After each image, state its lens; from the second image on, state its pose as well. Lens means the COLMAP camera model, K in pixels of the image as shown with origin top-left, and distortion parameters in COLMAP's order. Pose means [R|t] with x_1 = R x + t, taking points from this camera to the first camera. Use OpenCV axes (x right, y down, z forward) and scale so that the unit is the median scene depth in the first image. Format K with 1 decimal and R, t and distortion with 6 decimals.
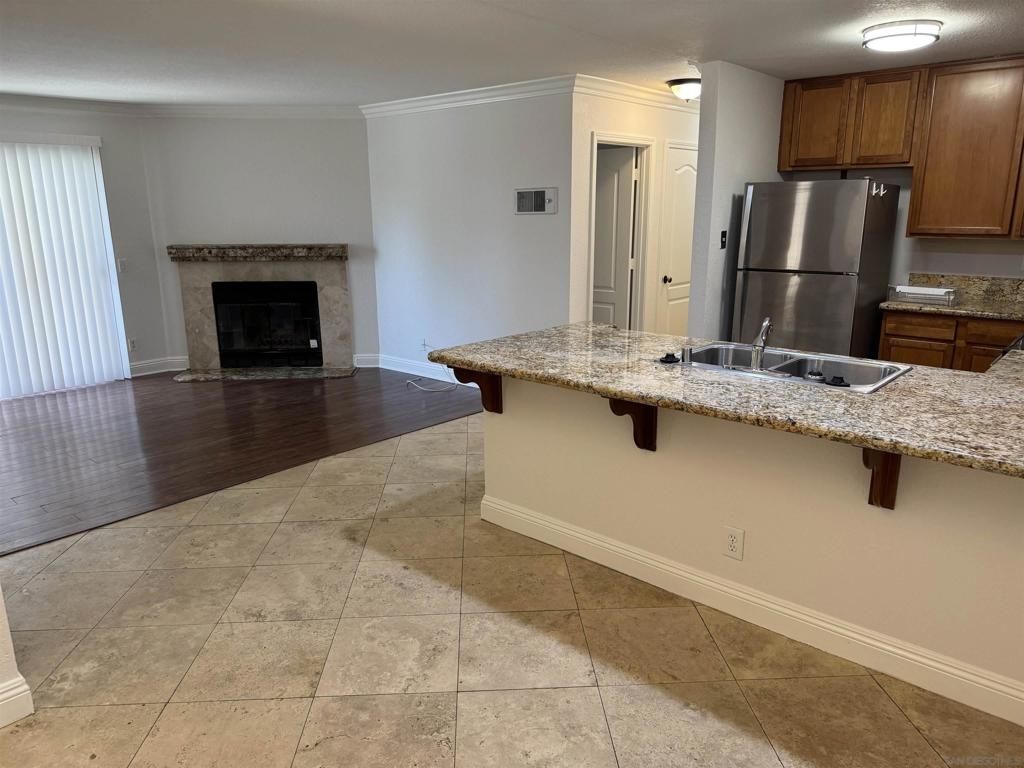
lens RADIAL K [[719.9, 0, 518.7], [0, 719.9, 396.1], [0, 0, 1]] dist [0.057956, -0.075563]
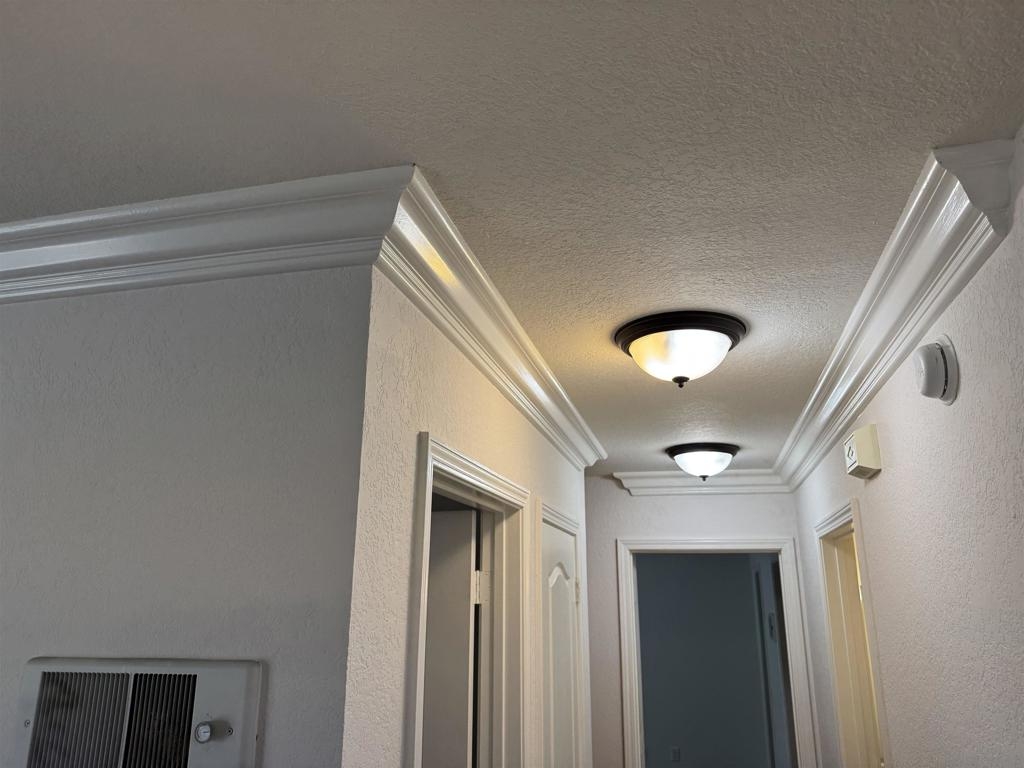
lens RADIAL K [[719.9, 0, 505.4], [0, 719.9, 389.6], [0, 0, 1]] dist [0.057956, -0.075563]
pose [[0.896153, 0.127809, 0.424941, 0.014225], [0.107703, 0.866340, -0.487703, -0.199140], [-0.430476, 0.482824, 0.762608, 0.626976]]
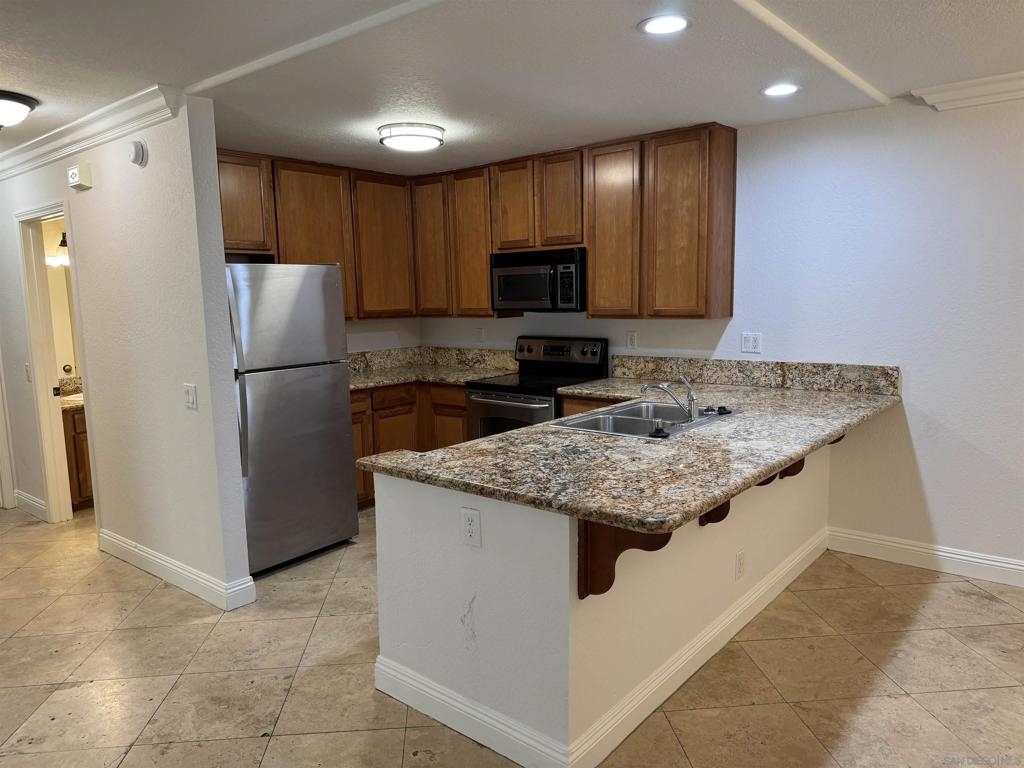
lens RADIAL K [[719.9, 0, 510.3], [0, 719.9, 399.7], [0, 0, 1]] dist [0.057956, -0.075563]
pose [[-0.023902, -0.145321, 0.989096, -0.328373], [0.276071, 0.949947, 0.146240, -0.129542], [-0.960840, 0.276556, 0.017414, 0.516668]]
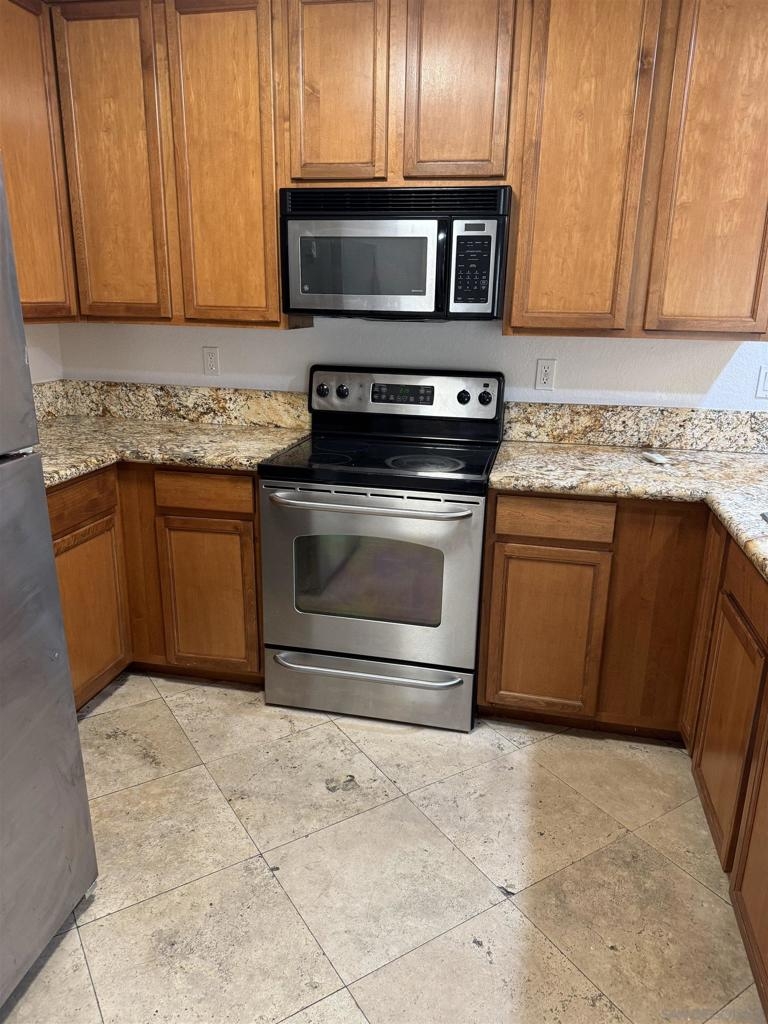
lens RADIAL K [[719.9, 0, 385.6], [0, 719.9, 512.3], [0, 0, 1]] dist [0.057956, -0.075563]
pose [[-0.487530, -0.251401, 0.836129, 0.065703], [0.204063, 0.898316, 0.389084, -0.154866], [-0.848925, 0.360313, -0.386655, 0.657539]]
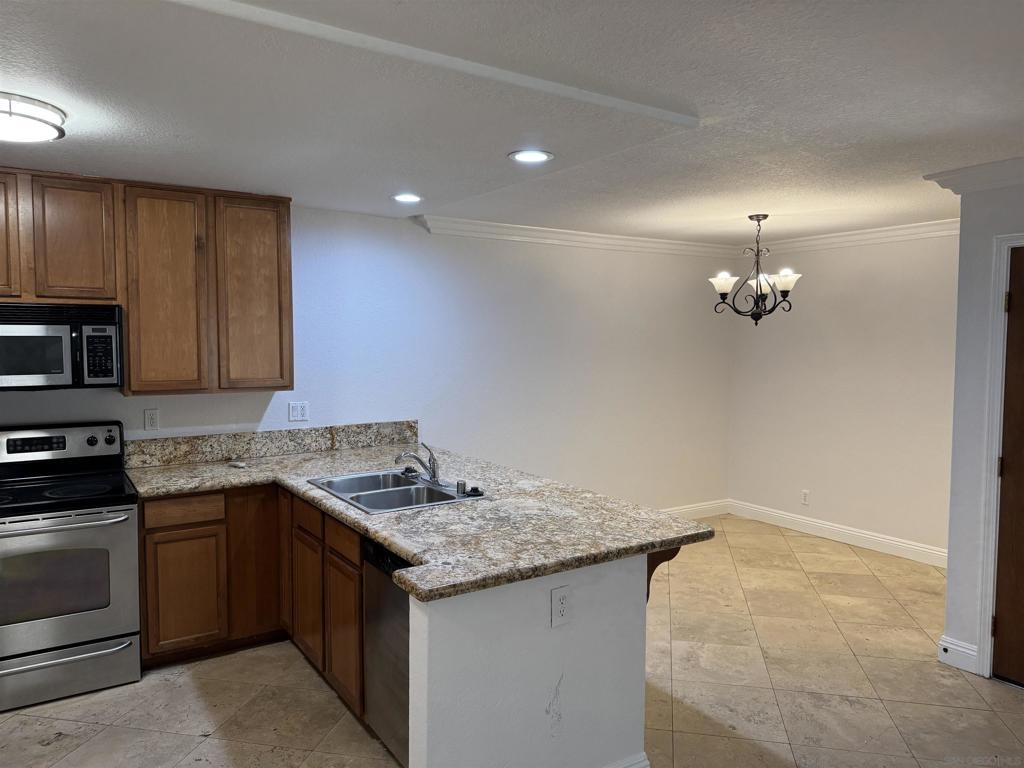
lens RADIAL K [[719.9, 0, 521.1], [0, 719.9, 386.3], [0, 0, 1]] dist [0.057956, -0.075563]
pose [[-0.967892, -0.018173, 0.250708, -0.056067], [0.062282, 0.948944, 0.309235, -0.236875], [-0.243528, 0.314921, -0.917343, 0.854919]]
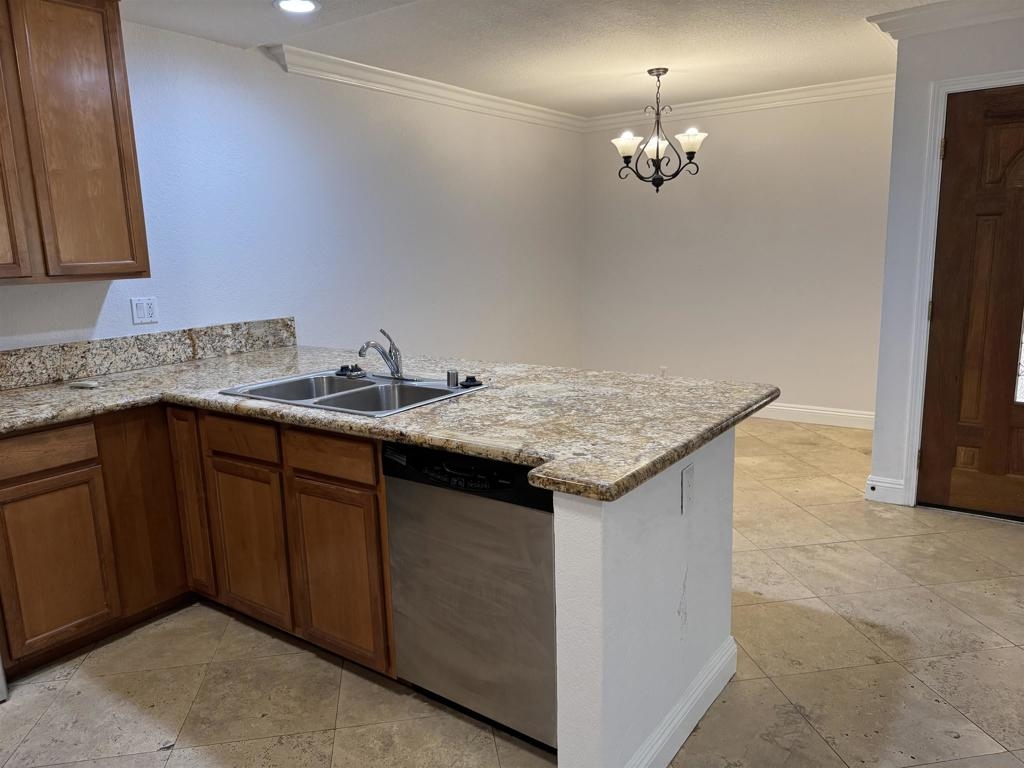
lens RADIAL K [[719.9, 0, 512.0], [0, 719.9, 389.2], [0, 0, 1]] dist [0.057956, -0.075563]
pose [[-0.993643, 0.052687, -0.099490, 0.109884], [0.004286, 0.900791, 0.434231, -0.188032], [0.112498, 0.431044, -0.895291, 0.795908]]
